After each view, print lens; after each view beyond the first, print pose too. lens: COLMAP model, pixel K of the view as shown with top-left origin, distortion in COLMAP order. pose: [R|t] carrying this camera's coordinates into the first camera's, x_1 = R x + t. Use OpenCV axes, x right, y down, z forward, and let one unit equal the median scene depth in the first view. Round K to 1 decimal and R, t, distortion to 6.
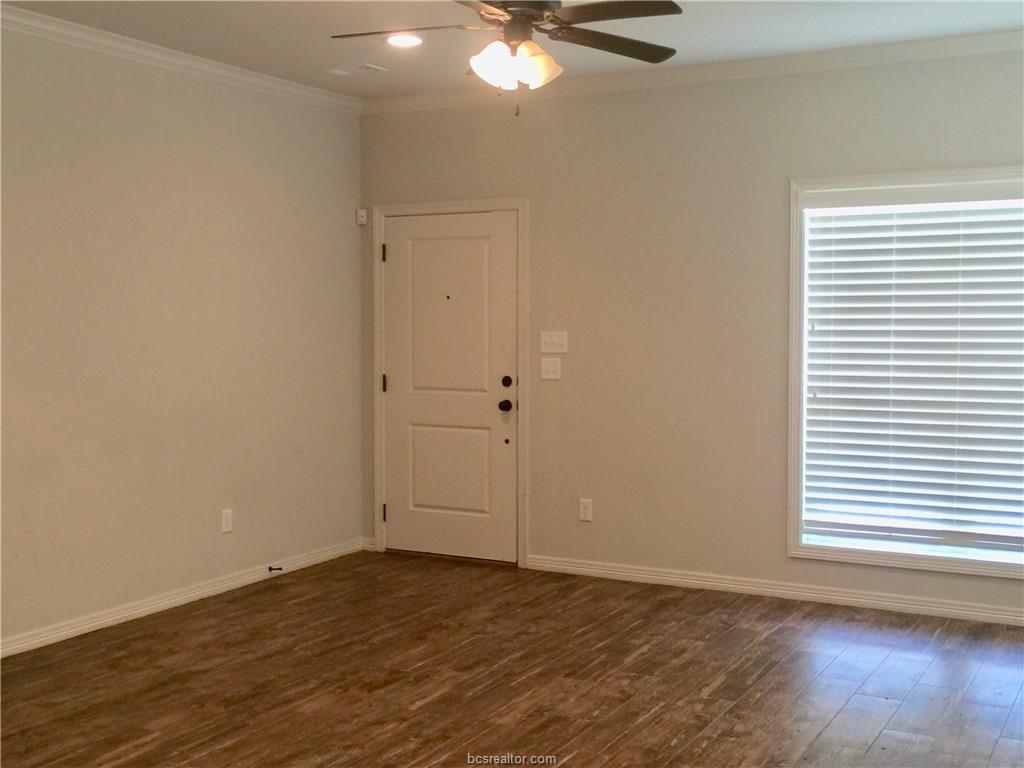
lens RADIAL K [[1198.7, 0, 510.2], [0, 1198.7, 382.6], [0, 0, 1]] dist [0.055808, 0.000000]
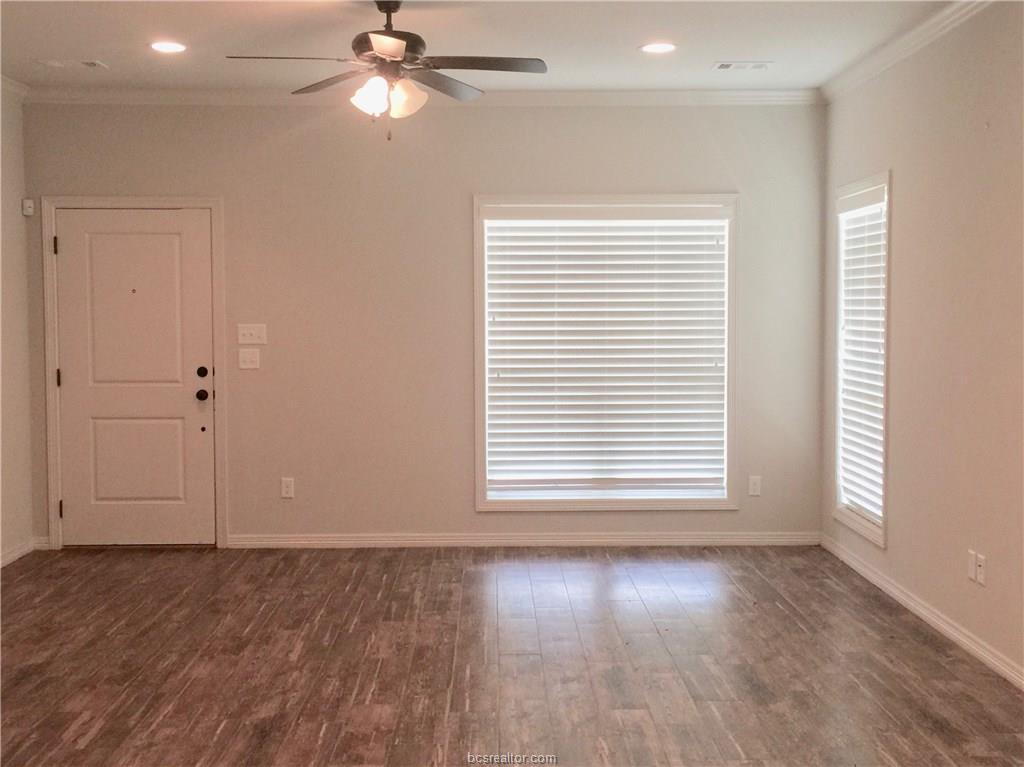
lens RADIAL K [[1198.7, 0, 519.9], [0, 1198.7, 384.4], [0, 0, 1]] dist [0.055808, 0.000000]
pose [[0.874268, -0.032699, 0.484341, -0.308522], [0.028678, 0.999465, 0.015710, 0.001513], [-0.484595, 0.000156, 0.874738, -0.061312]]
